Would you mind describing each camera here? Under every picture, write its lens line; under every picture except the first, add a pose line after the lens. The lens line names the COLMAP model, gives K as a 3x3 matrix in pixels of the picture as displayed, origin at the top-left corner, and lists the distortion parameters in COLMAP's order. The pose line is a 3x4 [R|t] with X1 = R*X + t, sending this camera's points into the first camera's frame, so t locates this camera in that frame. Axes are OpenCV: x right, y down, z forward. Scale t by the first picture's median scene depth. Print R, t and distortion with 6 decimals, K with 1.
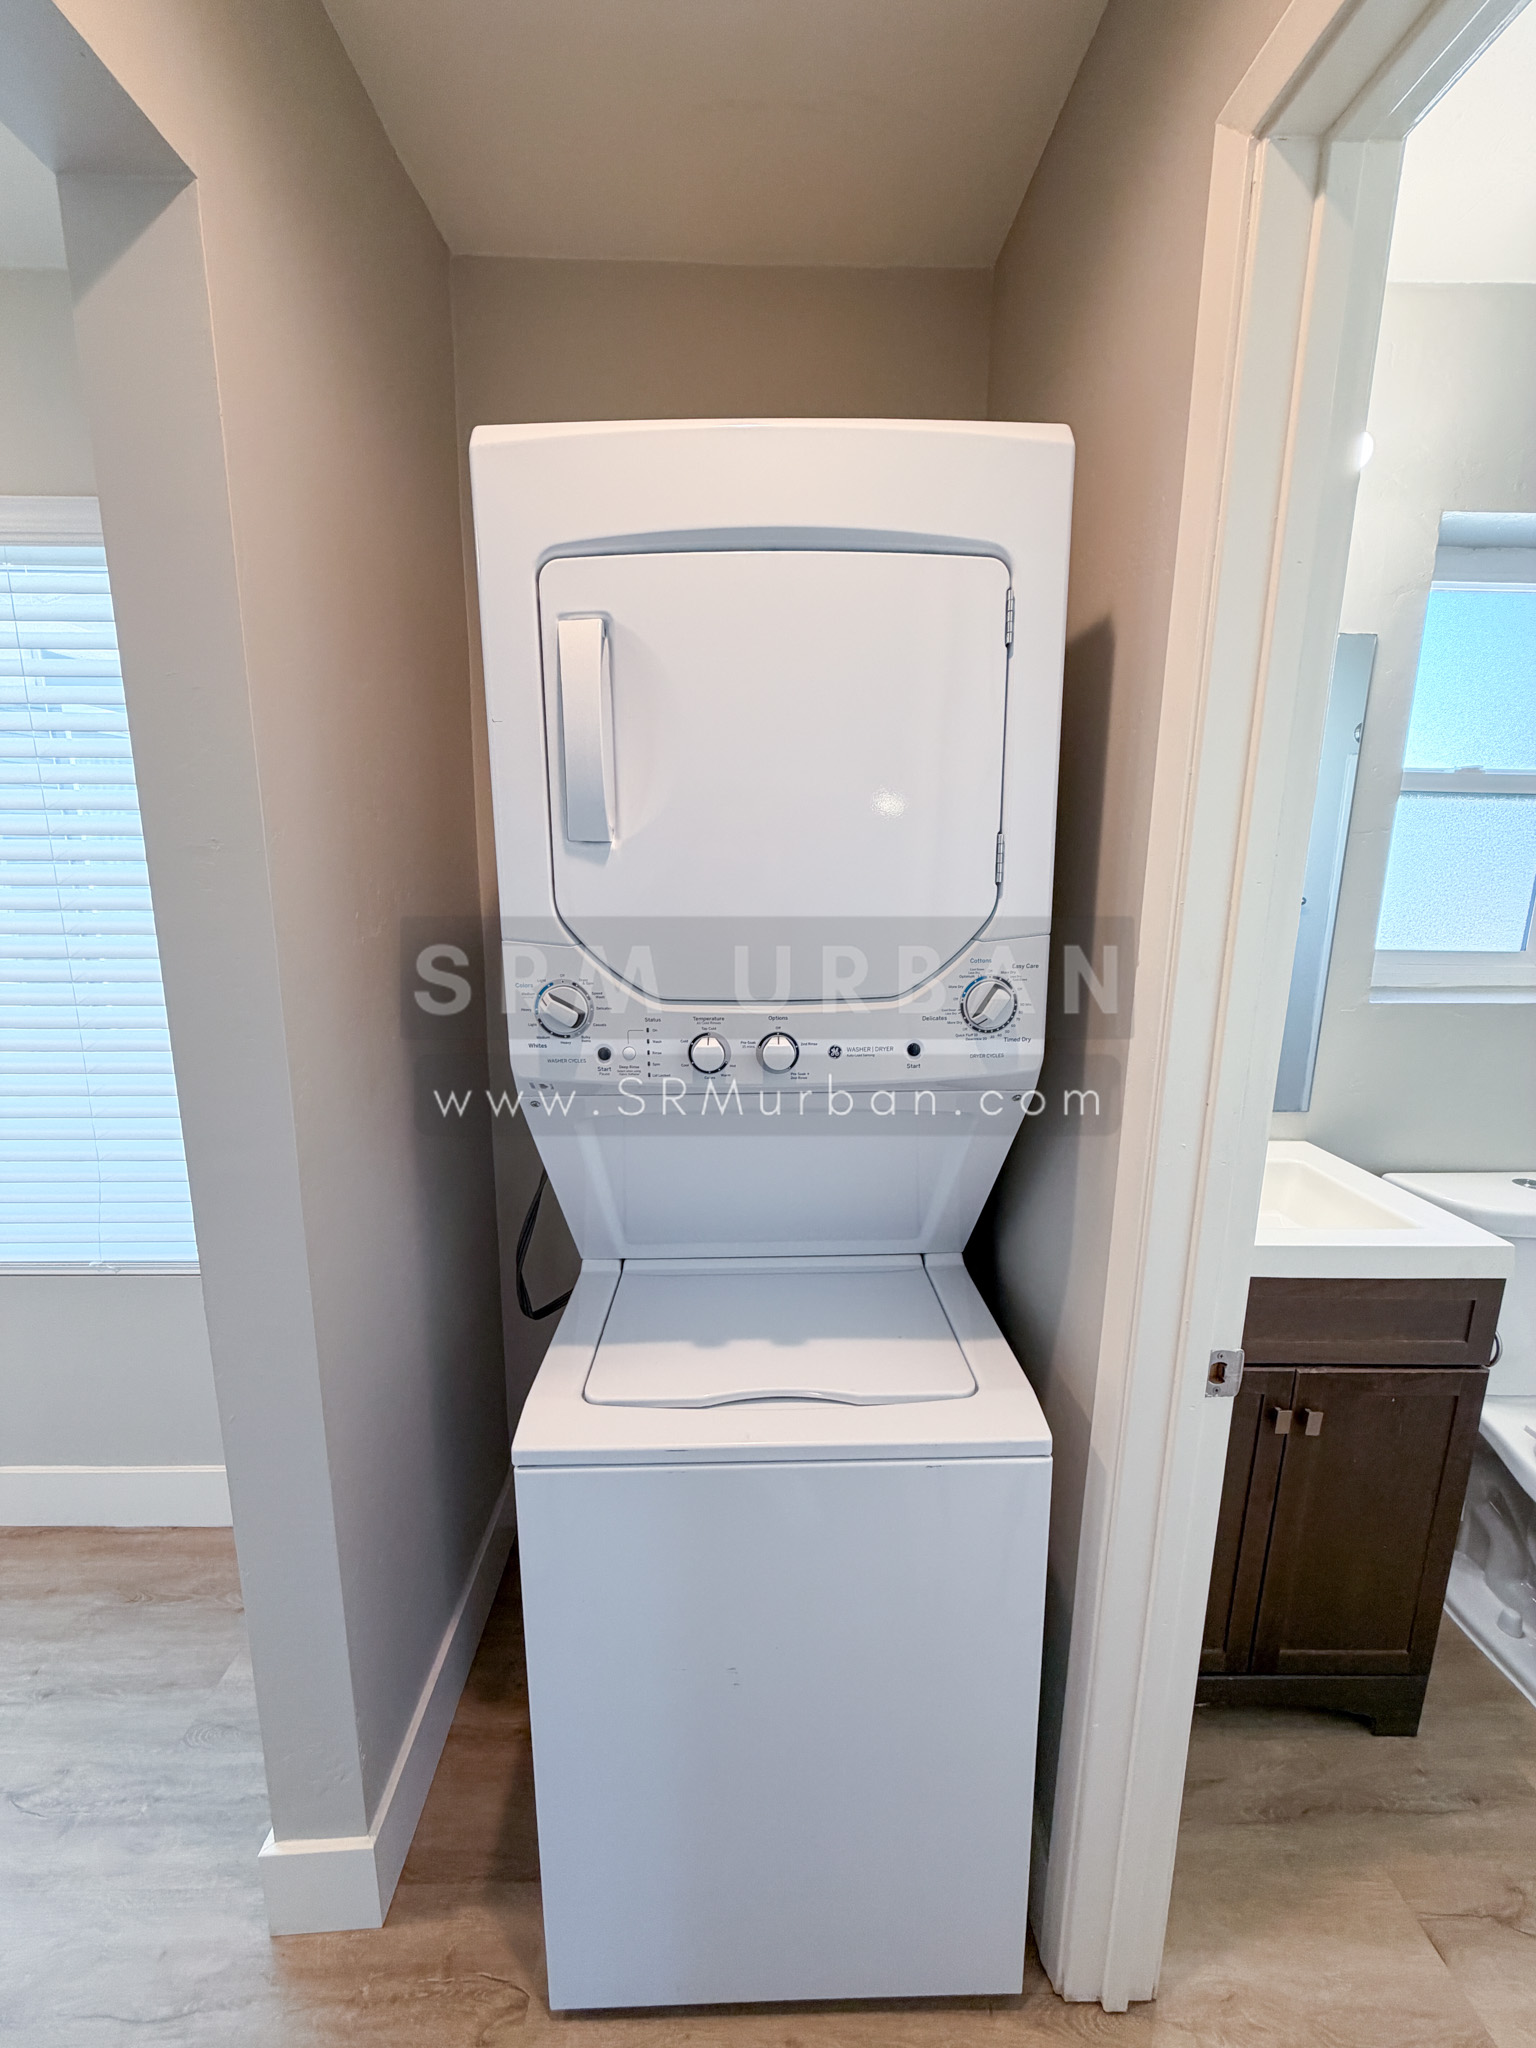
lens RADIAL K [[825.8, 0, 771.3], [0, 825.8, 1028.8], [0, 0, 1]] dist [-0.001187, 0.000127]
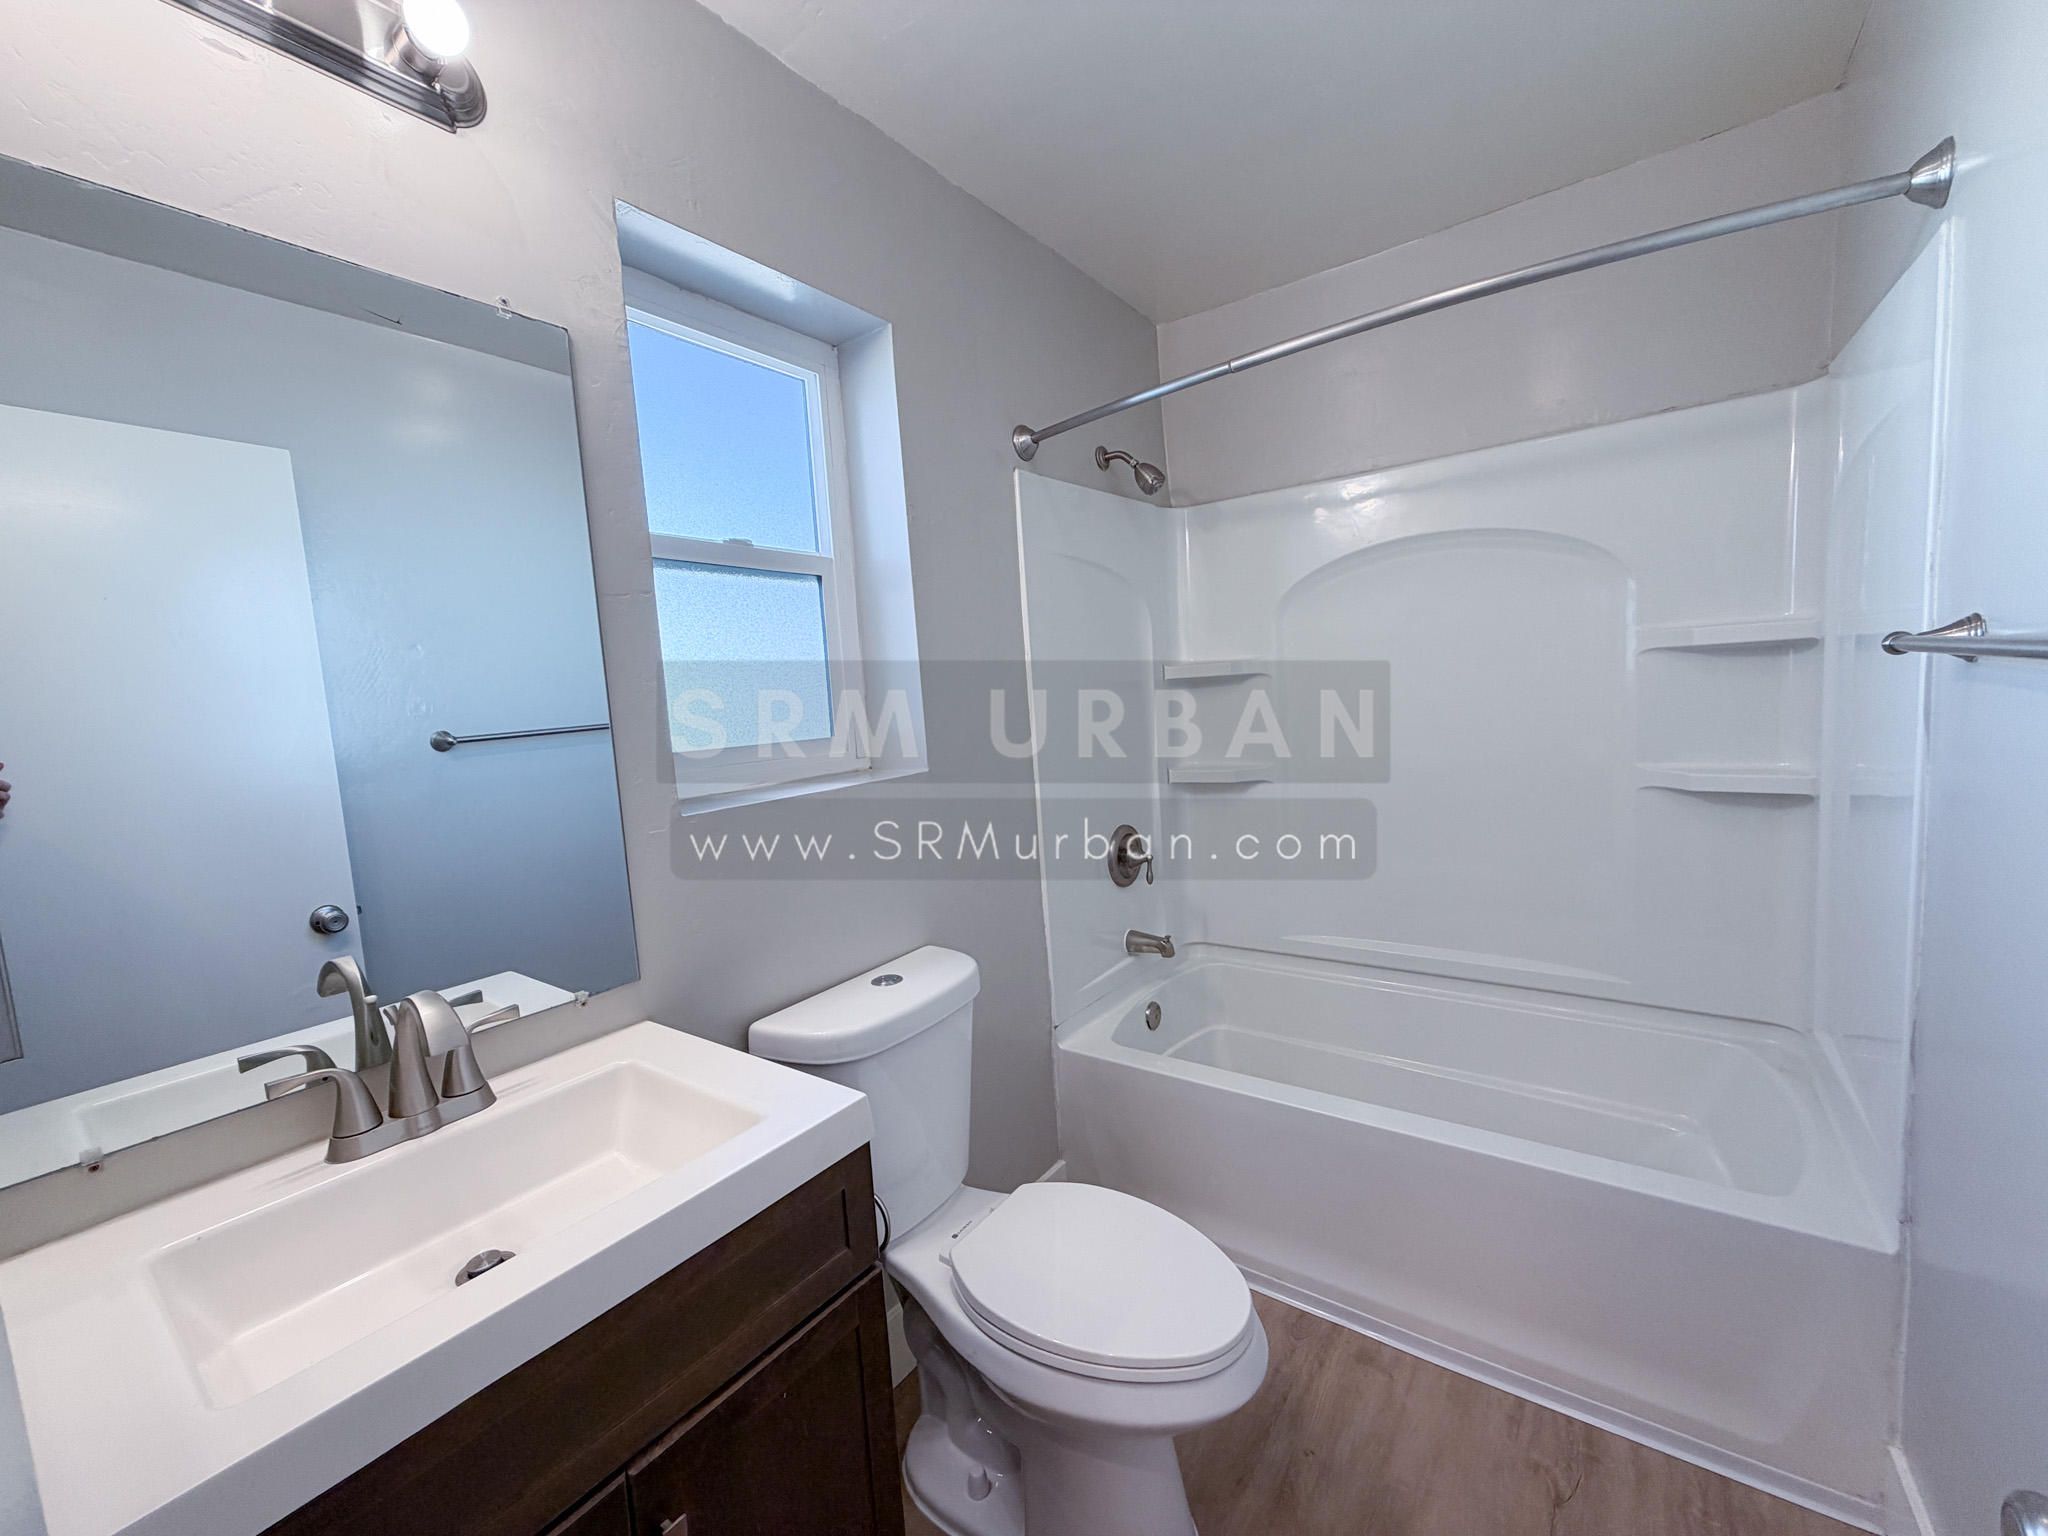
lens RADIAL K [[810.7, 0, 1025.3], [0, 810.7, 773.9], [0, 0, 1]] dist [-0.000825, -0.000248]
pose [[0.596431, -0.117767, 0.793978, 0.346579], [0.228097, 0.973264, -0.026986, 0.022408], [-0.769572, 0.197199, 0.607347, 0.302486]]
